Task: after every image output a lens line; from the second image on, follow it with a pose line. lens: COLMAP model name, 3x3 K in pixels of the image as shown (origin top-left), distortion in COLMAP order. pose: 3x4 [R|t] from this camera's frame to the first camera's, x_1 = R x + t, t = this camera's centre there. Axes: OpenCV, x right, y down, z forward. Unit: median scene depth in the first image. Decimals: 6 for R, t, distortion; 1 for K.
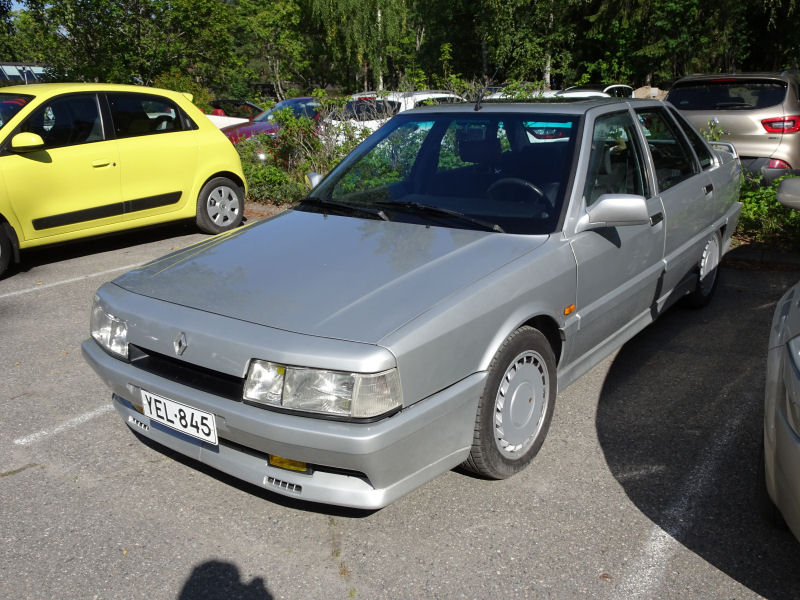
lens RADIAL K [[742.0, 0, 398.8], [0, 742.0, 297.1], [0, 0, 1]] dist [0.046855, 0.000000]
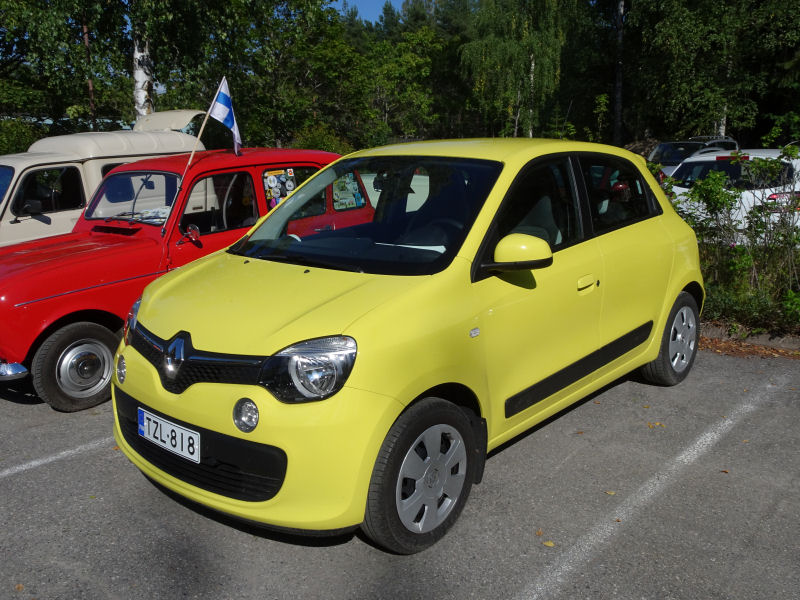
lens RADIAL K [[742.0, 0, 394.0], [0, 742.0, 295.0], [0, 0, 1]] dist [0.046855, 0.000000]
pose [[0.995573, 0.025111, -0.090570, -0.110441], [-0.031437, 0.997113, -0.069115, -0.029014], [0.088573, 0.071656, 0.993489, 0.102209]]
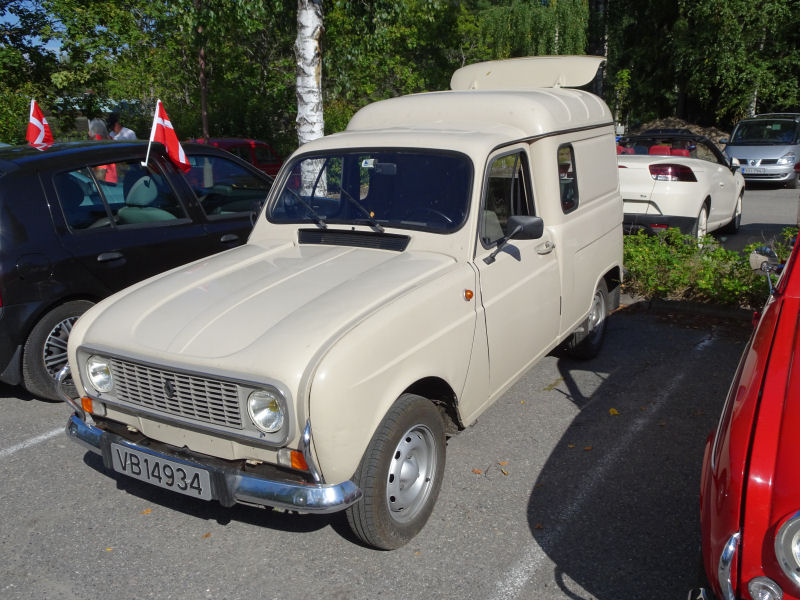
lens RADIAL K [[742.0, 0, 405.1], [0, 742.0, 300.0], [0, 0, 1]] dist [0.046855, 0.000000]
pose [[0.997277, -0.010163, 0.073044, -0.273058], [0.013245, 0.999037, -0.041827, -0.053238], [-0.072549, 0.042681, 0.996451, 0.206945]]
